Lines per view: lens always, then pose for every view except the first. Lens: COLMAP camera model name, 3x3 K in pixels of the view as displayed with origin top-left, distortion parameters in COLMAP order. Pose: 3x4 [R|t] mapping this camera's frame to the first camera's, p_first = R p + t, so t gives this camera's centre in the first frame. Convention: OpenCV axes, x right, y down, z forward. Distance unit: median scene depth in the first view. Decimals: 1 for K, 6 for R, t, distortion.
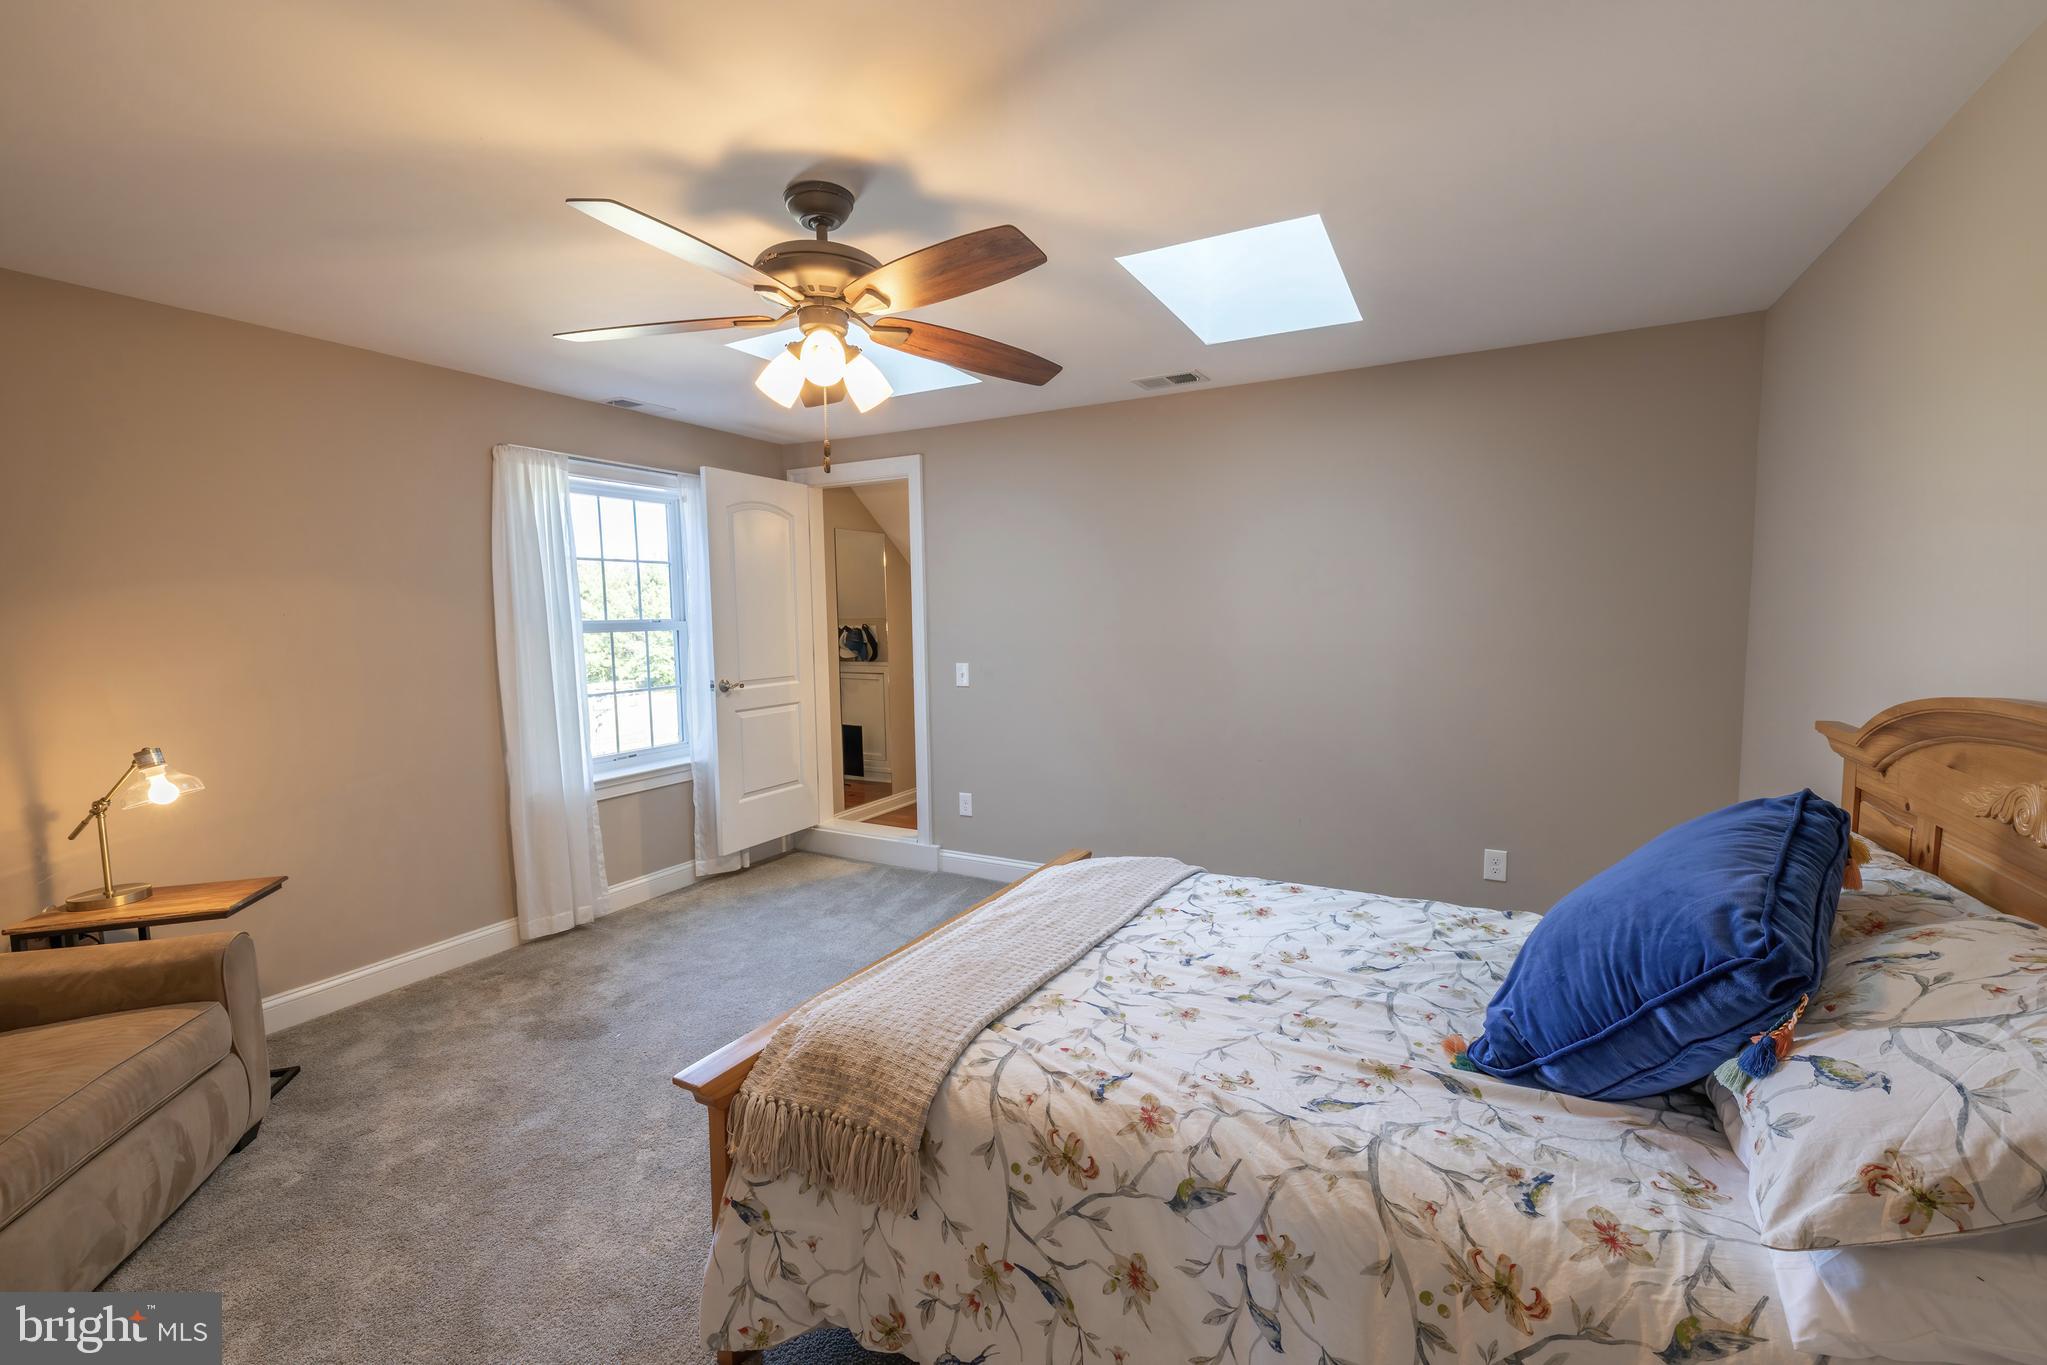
lens RADIAL K [[852.1, 0, 1025.1], [0, 852.1, 686.6], [0, 0, 1]] dist [0.000980, -0.000663]
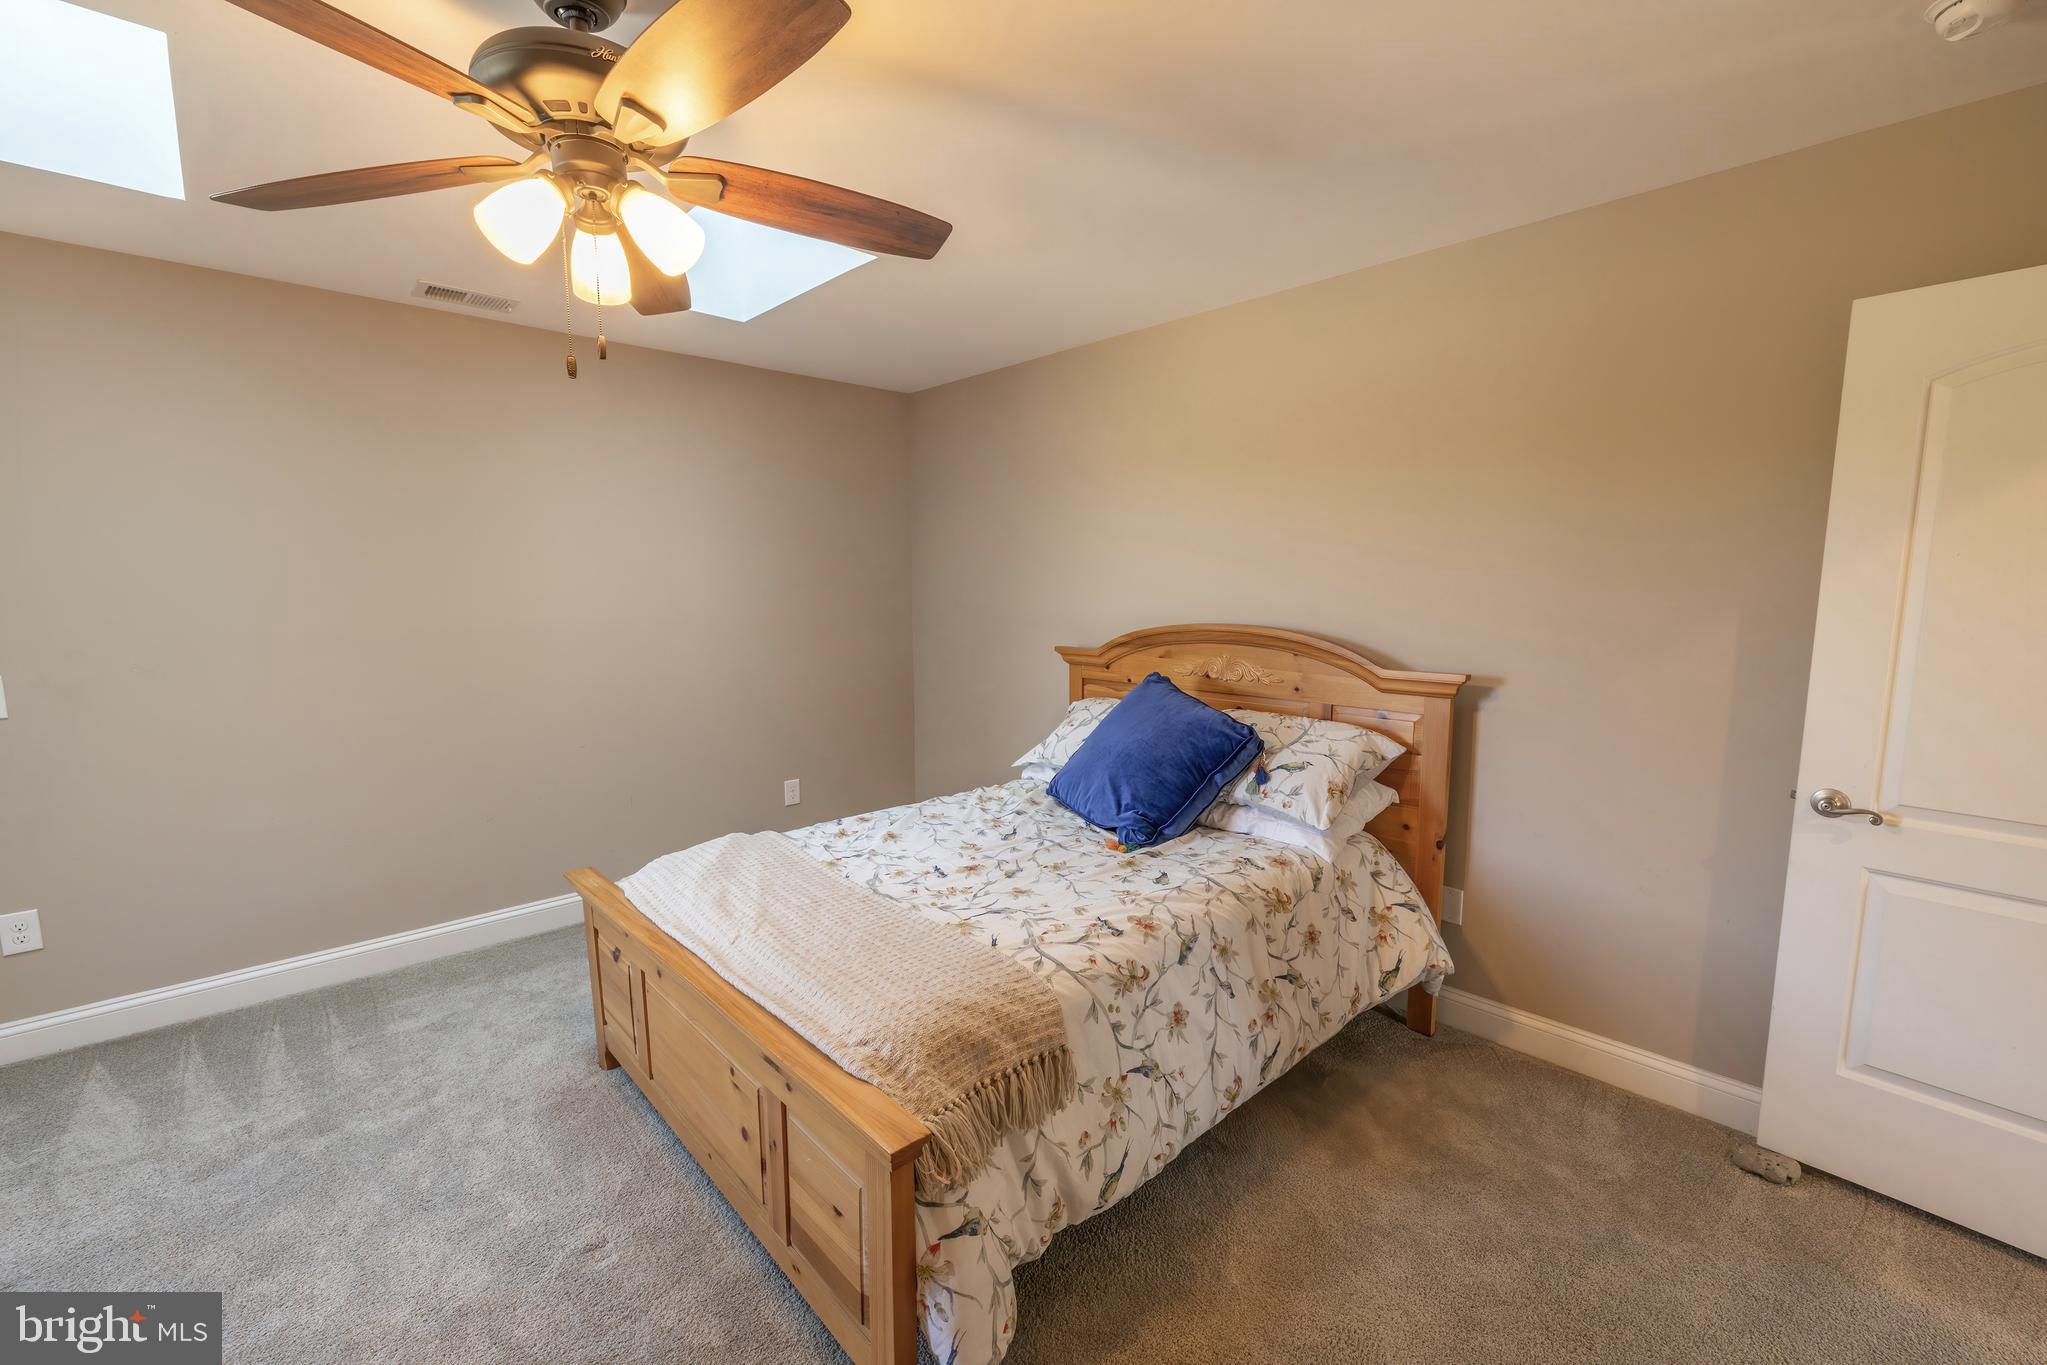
lens RADIAL K [[852.1, 0, 1033.1], [0, 852.1, 680.3], [0, 0, 1]] dist [0.000980, -0.000663]
pose [[0.313307, -0.095941, 0.944793, -1.167703], [0.077878, 0.994128, 0.075125, -0.041382], [-0.946453, 0.050042, 0.318939, 0.631834]]
